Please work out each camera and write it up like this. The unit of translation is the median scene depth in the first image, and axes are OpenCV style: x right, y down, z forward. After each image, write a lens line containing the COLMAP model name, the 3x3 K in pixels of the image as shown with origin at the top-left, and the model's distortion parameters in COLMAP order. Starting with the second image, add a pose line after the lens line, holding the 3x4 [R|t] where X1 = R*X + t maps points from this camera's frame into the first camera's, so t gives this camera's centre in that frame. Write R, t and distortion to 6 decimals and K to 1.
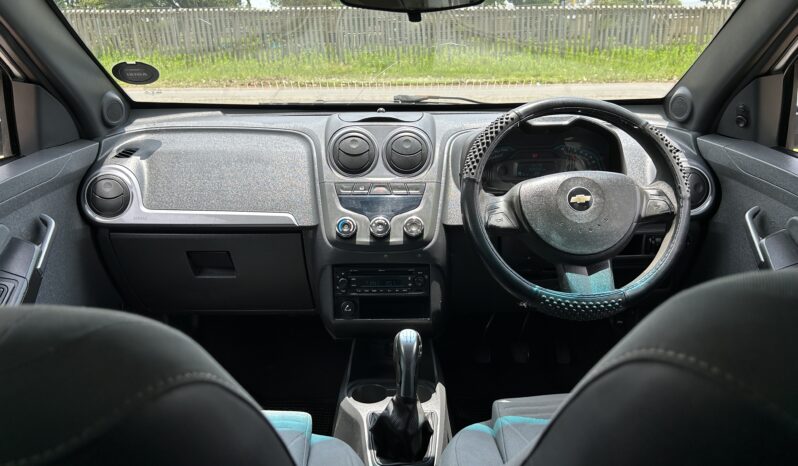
lens RADIAL K [[601.5, 0, 399.0], [0, 601.5, 233.0], [0, 0, 1]] dist [0.057107, -0.058565]
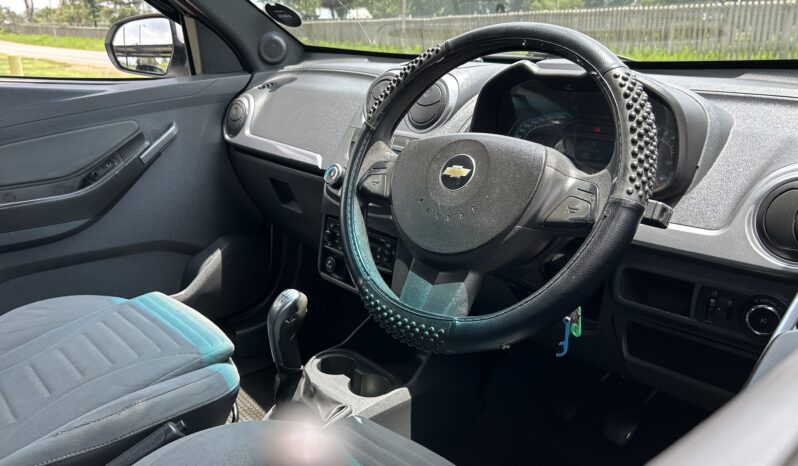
lens RADIAL K [[601.5, 0, 399.0], [0, 601.5, 233.0], [0, 0, 1]] dist [0.057107, -0.058565]
pose [[0.685226, 0.233053, -0.690037, 0.614341], [-0.234711, 0.967538, 0.093702, -0.032110], [0.689475, 0.097752, 0.717683, 0.412268]]
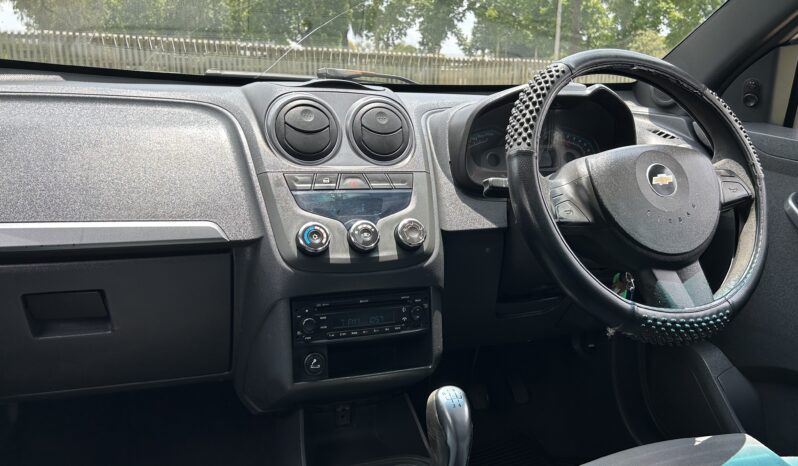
lens RADIAL K [[601.5, 0, 399.0], [0, 601.5, 233.0], [0, 0, 1]] dist [0.057107, -0.058565]
pose [[0.942488, -0.037588, 0.332120, -0.211005], [0.059843, 0.996577, -0.057035, 0.027054], [-0.328840, 0.073630, 0.941511, 0.349188]]
